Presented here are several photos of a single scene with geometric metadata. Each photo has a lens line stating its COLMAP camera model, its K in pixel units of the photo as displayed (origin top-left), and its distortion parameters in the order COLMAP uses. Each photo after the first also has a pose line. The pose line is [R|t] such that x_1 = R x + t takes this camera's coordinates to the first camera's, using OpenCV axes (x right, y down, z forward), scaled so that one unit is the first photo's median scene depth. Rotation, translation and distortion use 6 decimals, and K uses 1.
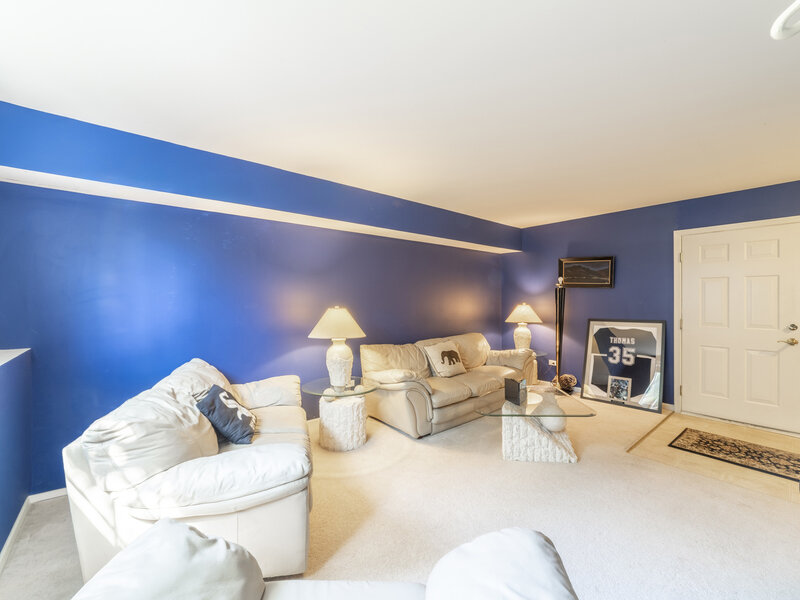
lens RADIAL K [[341.0, 0, 398.1], [0, 341.0, 299.4], [0, 0, 1]] dist [-0.021296, 0.007564]
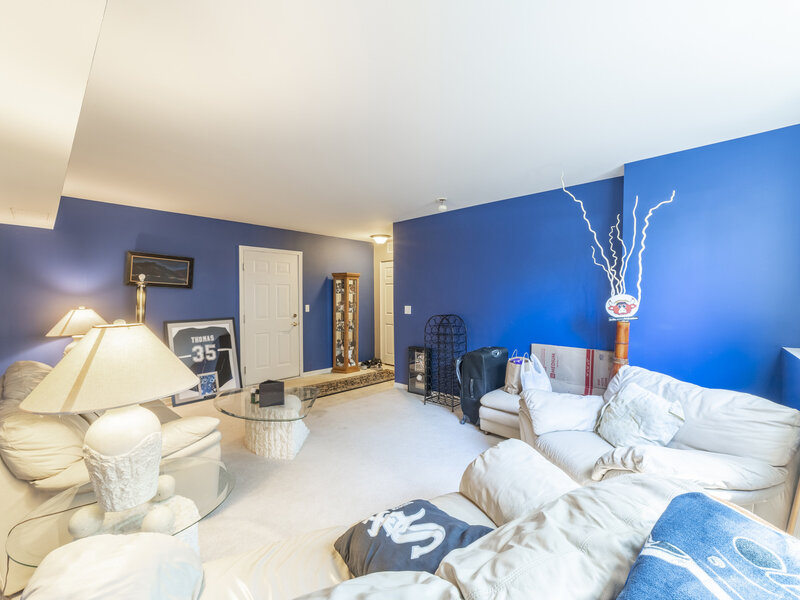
lens RADIAL K [[341.0, 0, 398.1], [0, 341.0, 299.4], [0, 0, 1]] dist [-0.021296, 0.007564]
pose [[-0.119506, -0.005538, 0.992818, -0.465612], [0.002591, 0.999979, 0.005890, -0.007016], [-0.992830, 0.003276, -0.119489, 0.516394]]
